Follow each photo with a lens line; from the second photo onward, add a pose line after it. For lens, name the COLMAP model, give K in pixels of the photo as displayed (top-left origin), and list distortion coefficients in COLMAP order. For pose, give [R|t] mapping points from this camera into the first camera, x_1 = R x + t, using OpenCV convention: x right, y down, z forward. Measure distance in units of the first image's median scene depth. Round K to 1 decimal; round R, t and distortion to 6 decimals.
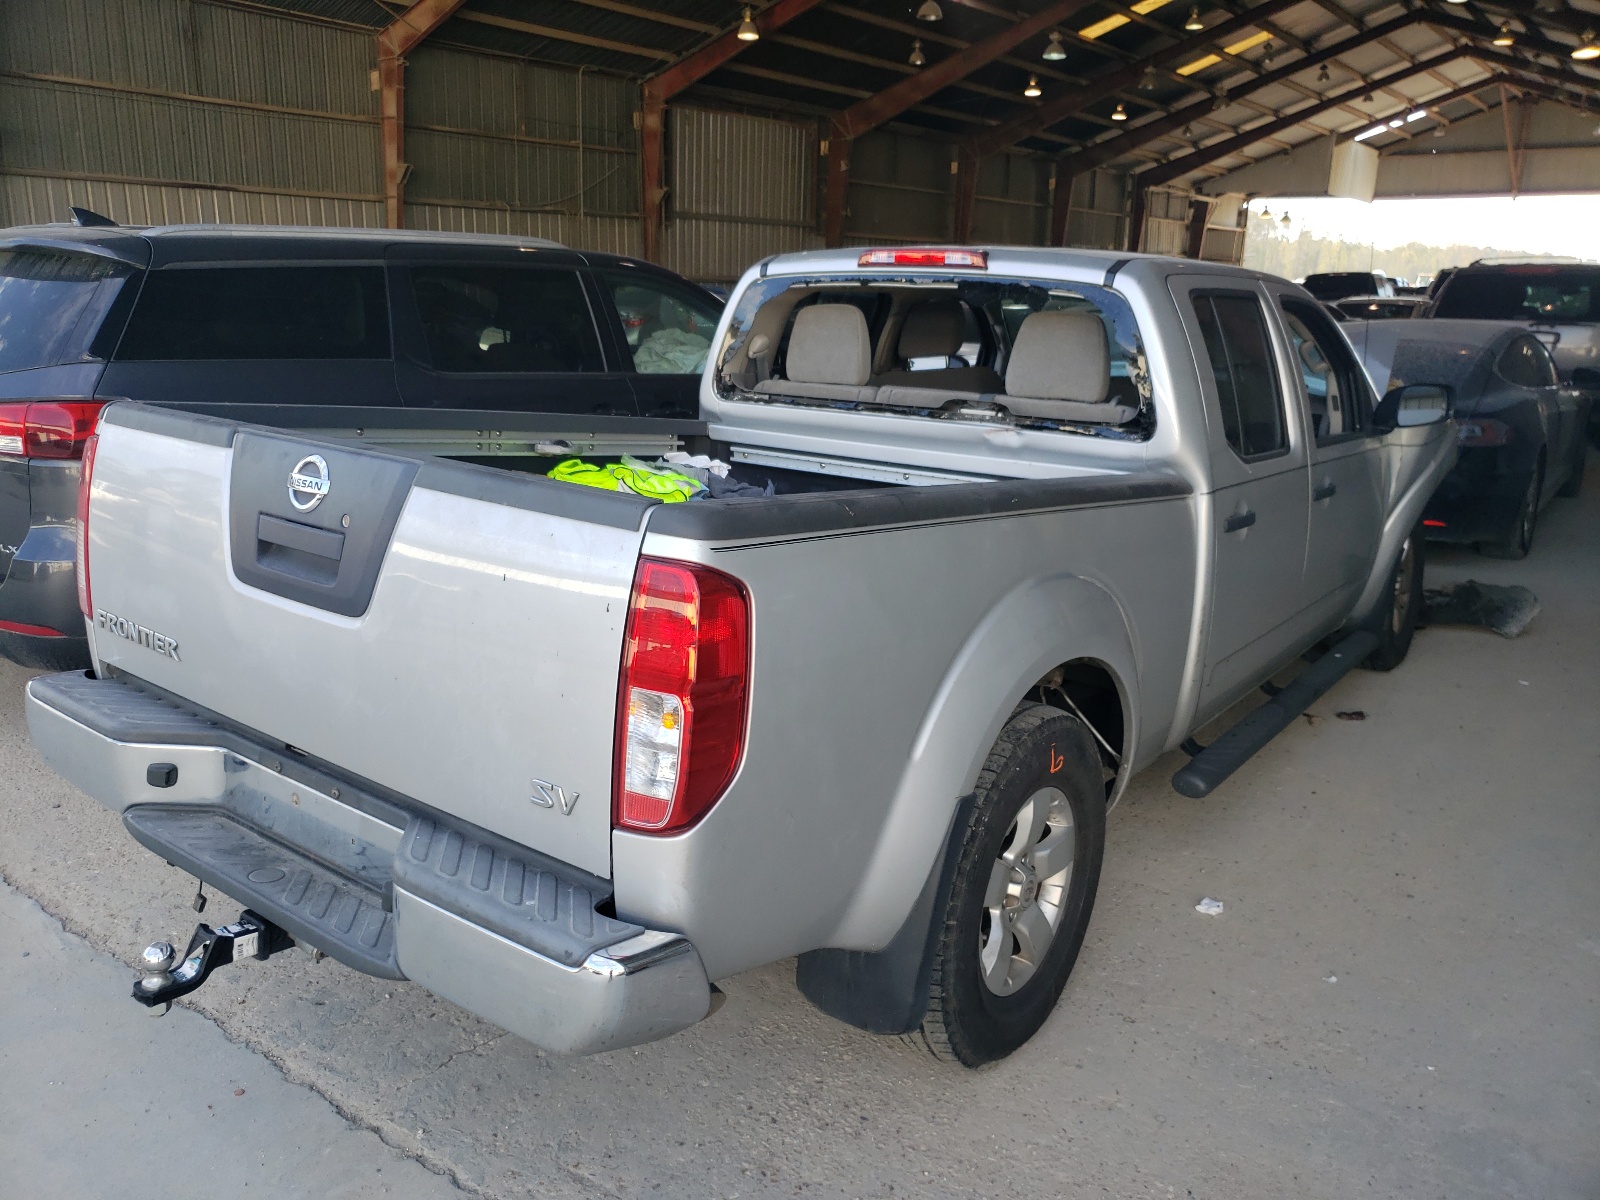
lens RADIAL K [[1225.0, 0, 799.4], [0, 1225.0, 586.1], [0, 0, 1]] dist [-0.001133, 0.000783]
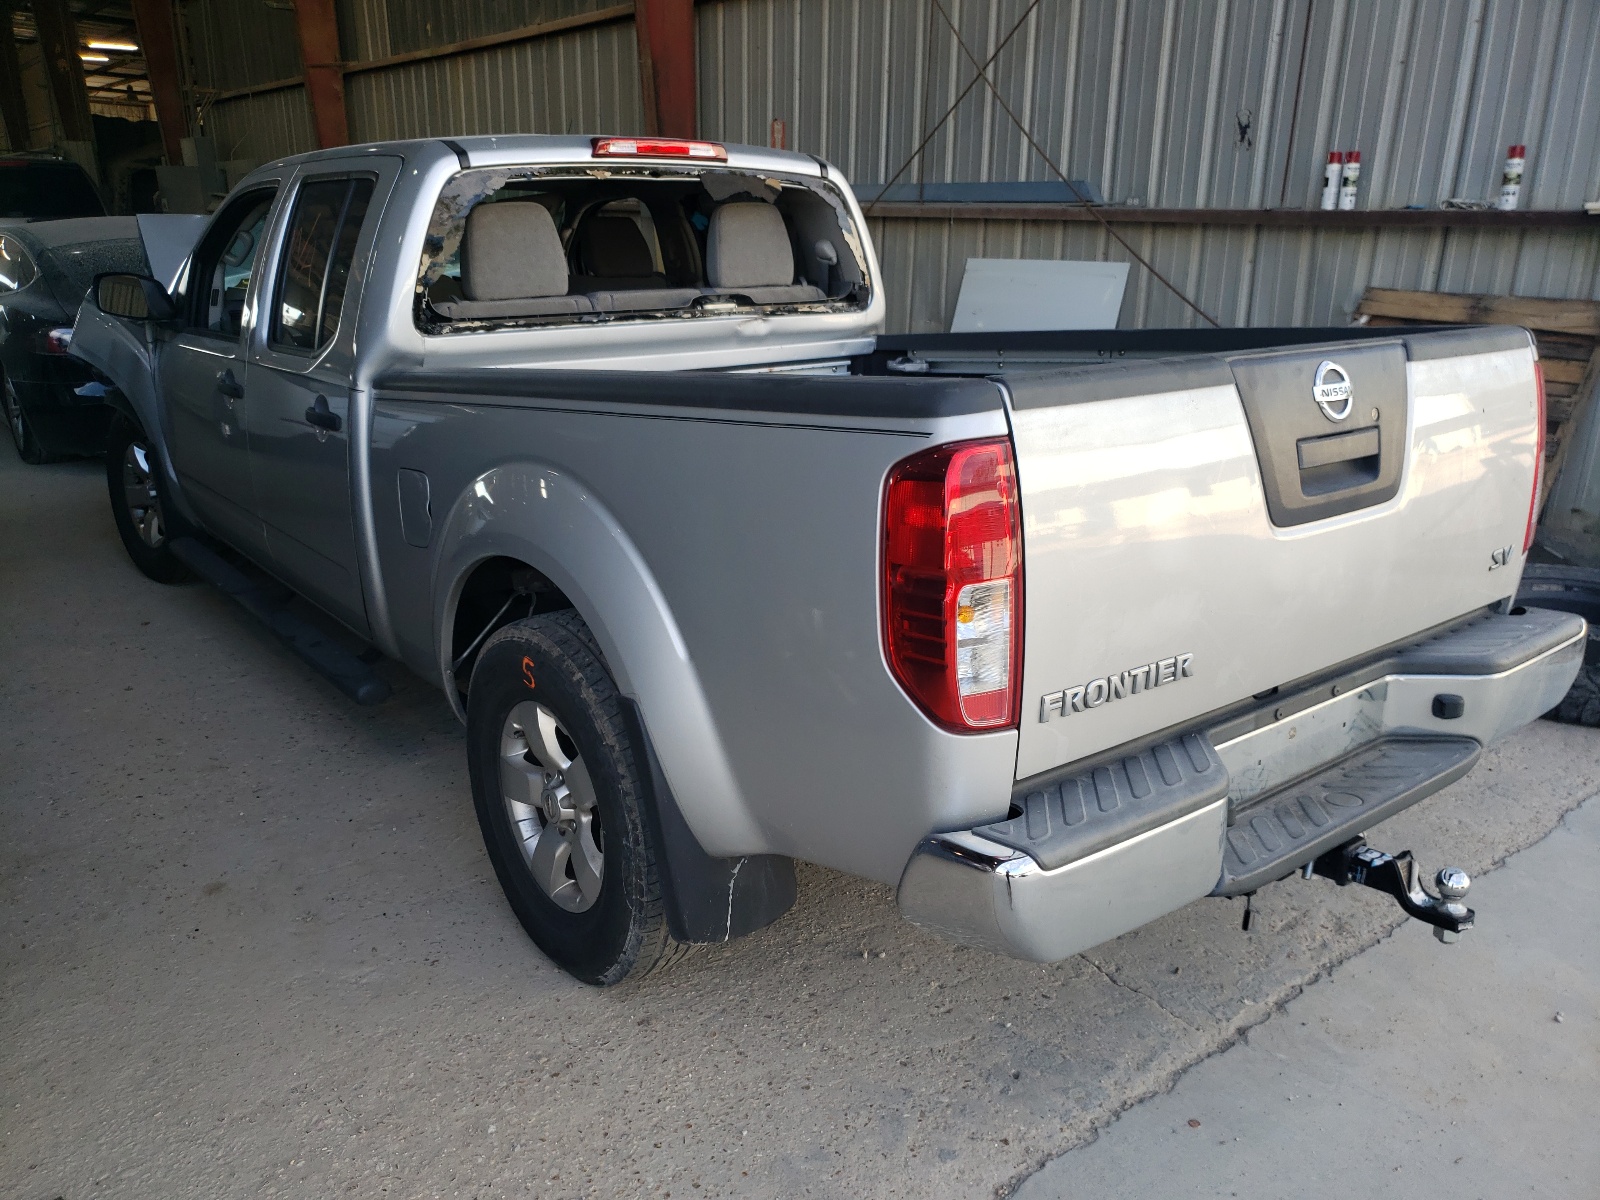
lens RADIAL K [[1199.5, 0, 800.0], [0, 1199.5, 600.0], [0, 0, 1]] dist [-0.007947, -0.003574]
pose [[0.284791, -0.322283, 0.902789, -0.809645], [0.233660, 0.936721, 0.260686, -0.155748], [-0.929676, 0.136705, 0.342074, 0.624125]]
